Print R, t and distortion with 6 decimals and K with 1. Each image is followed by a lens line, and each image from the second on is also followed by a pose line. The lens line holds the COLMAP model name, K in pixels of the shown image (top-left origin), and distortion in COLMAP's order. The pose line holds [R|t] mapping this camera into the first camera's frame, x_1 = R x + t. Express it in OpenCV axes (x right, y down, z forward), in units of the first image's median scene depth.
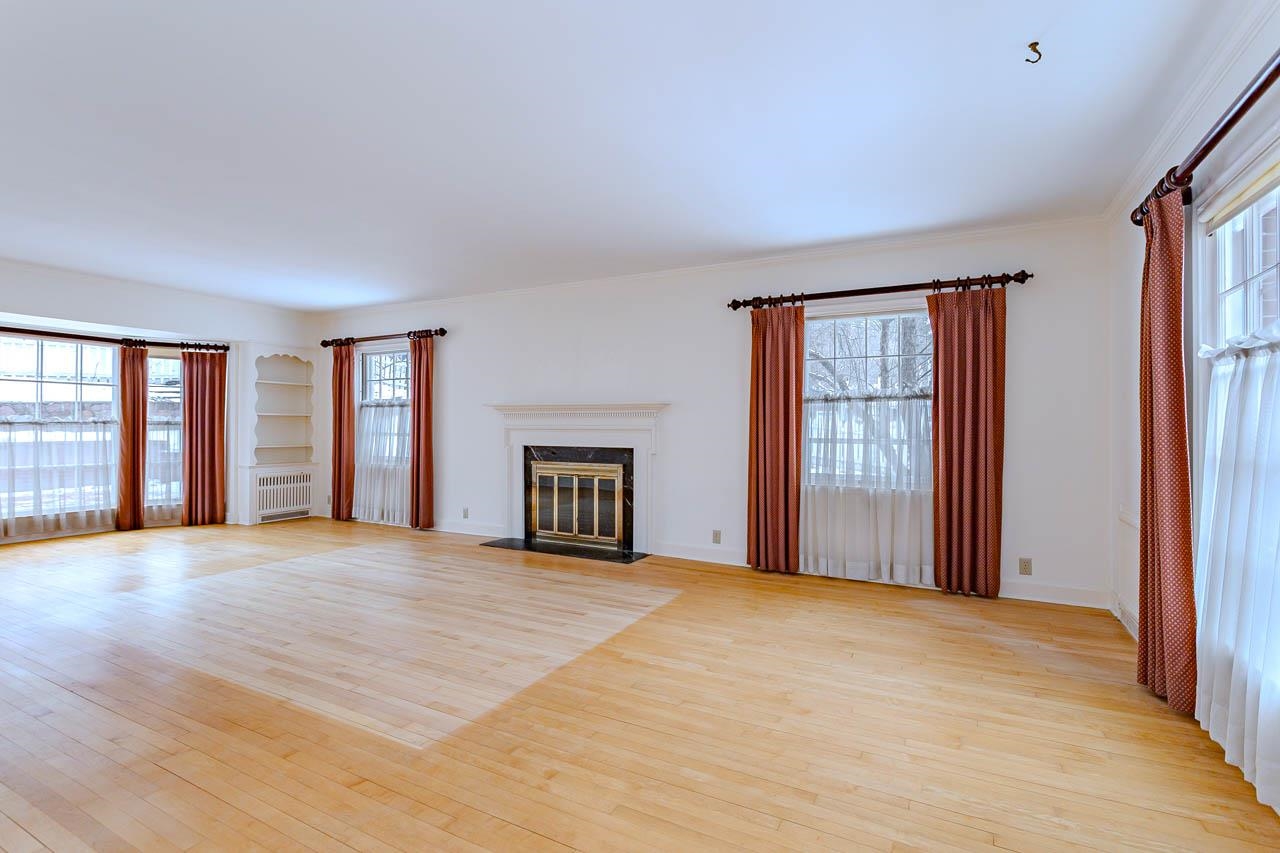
lens RADIAL K [[611.8, 0, 637.6], [0, 611.8, 427.4], [0, 0, 1]] dist [-0.002270, 0.003140]
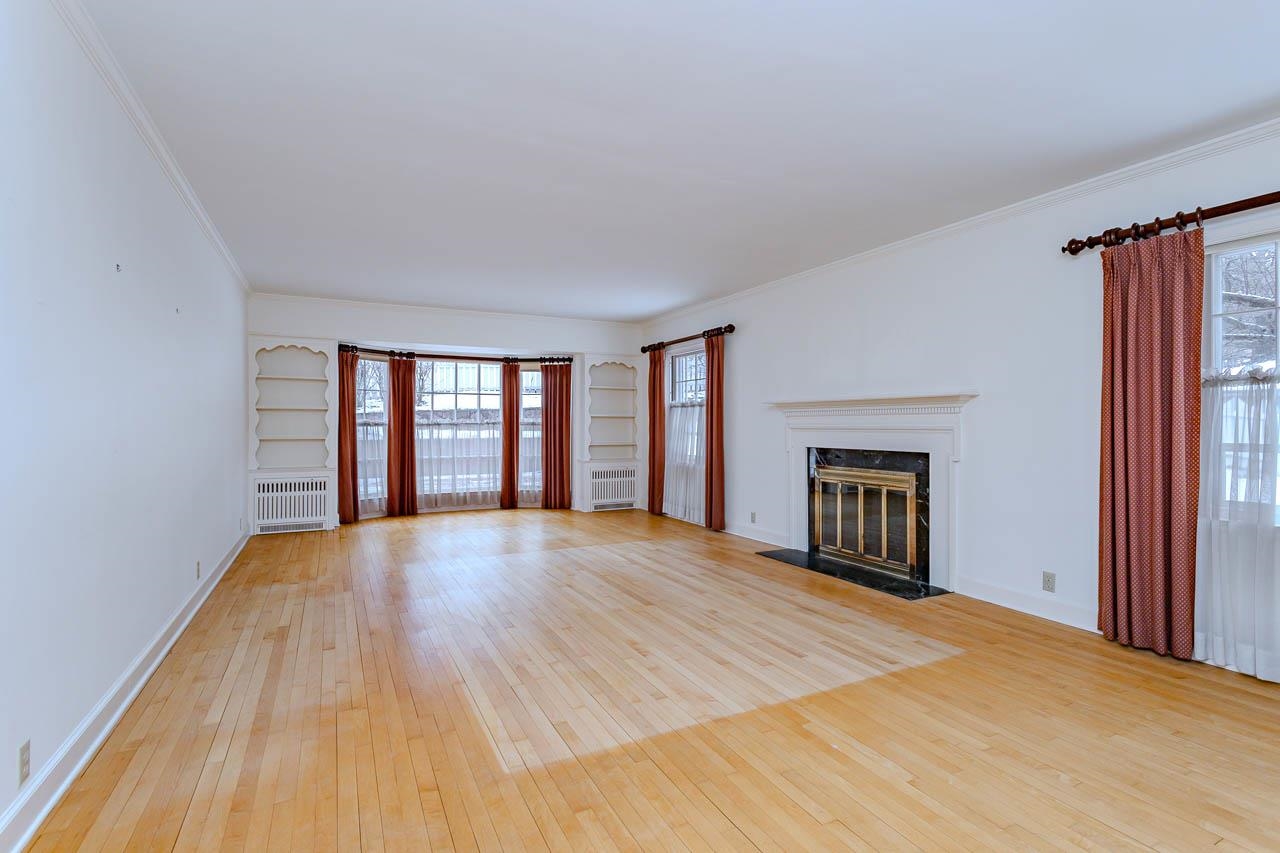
lens RADIAL K [[611.8, 0, 637.0], [0, 611.8, 424.1], [0, 0, 1]] dist [-0.002270, 0.003140]
pose [[0.818891, -0.003489, -0.573938, 0.147613], [-0.000804, 0.999974, -0.007226, 0.003101], [0.573948, 0.006379, 0.818867, 0.155736]]
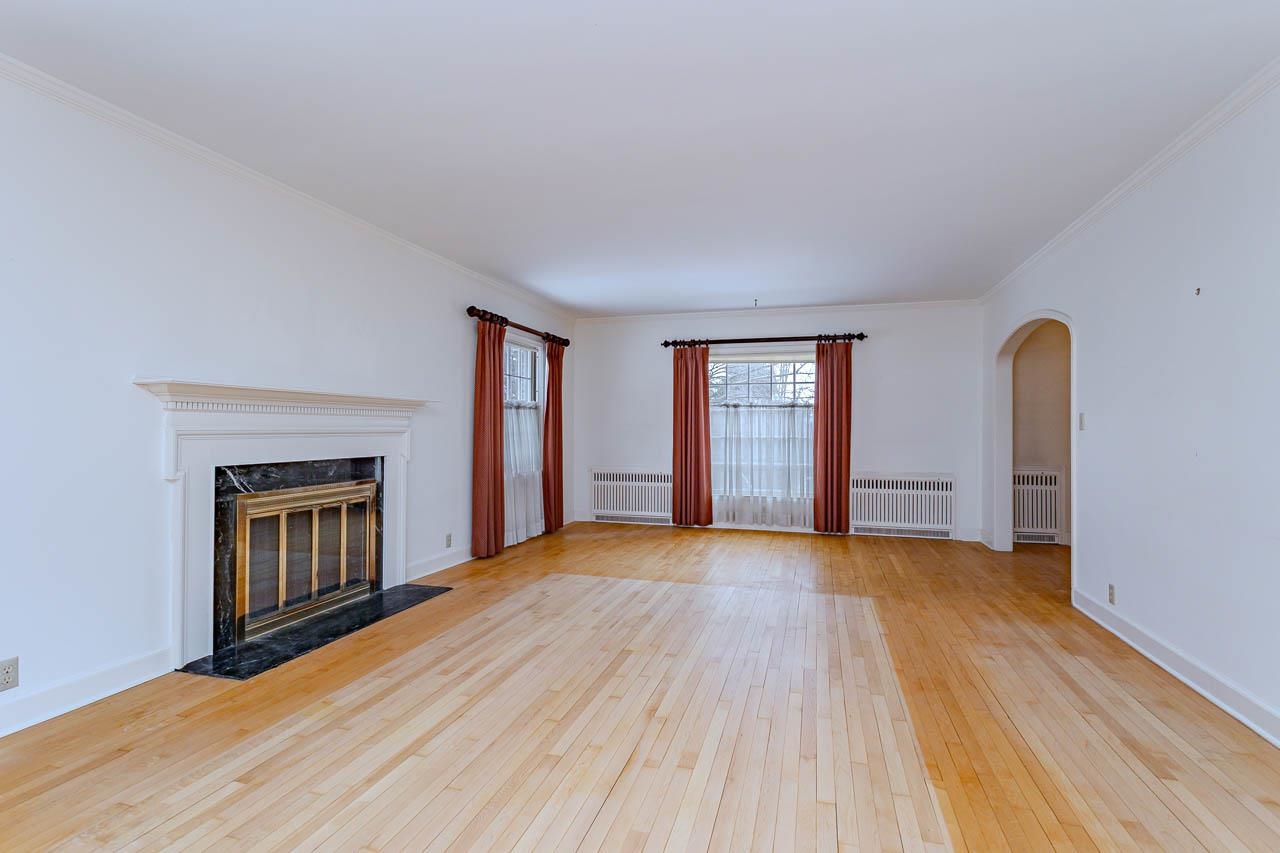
lens RADIAL K [[611.8, 0, 647.0], [0, 611.8, 422.3], [0, 0, 1]] dist [-0.002270, 0.003140]
pose [[-0.222396, 0.005908, 0.974939, -0.901349], [0.001733, 0.999982, -0.005664, -0.004021], [-0.974955, 0.000430, -0.222402, 0.920377]]
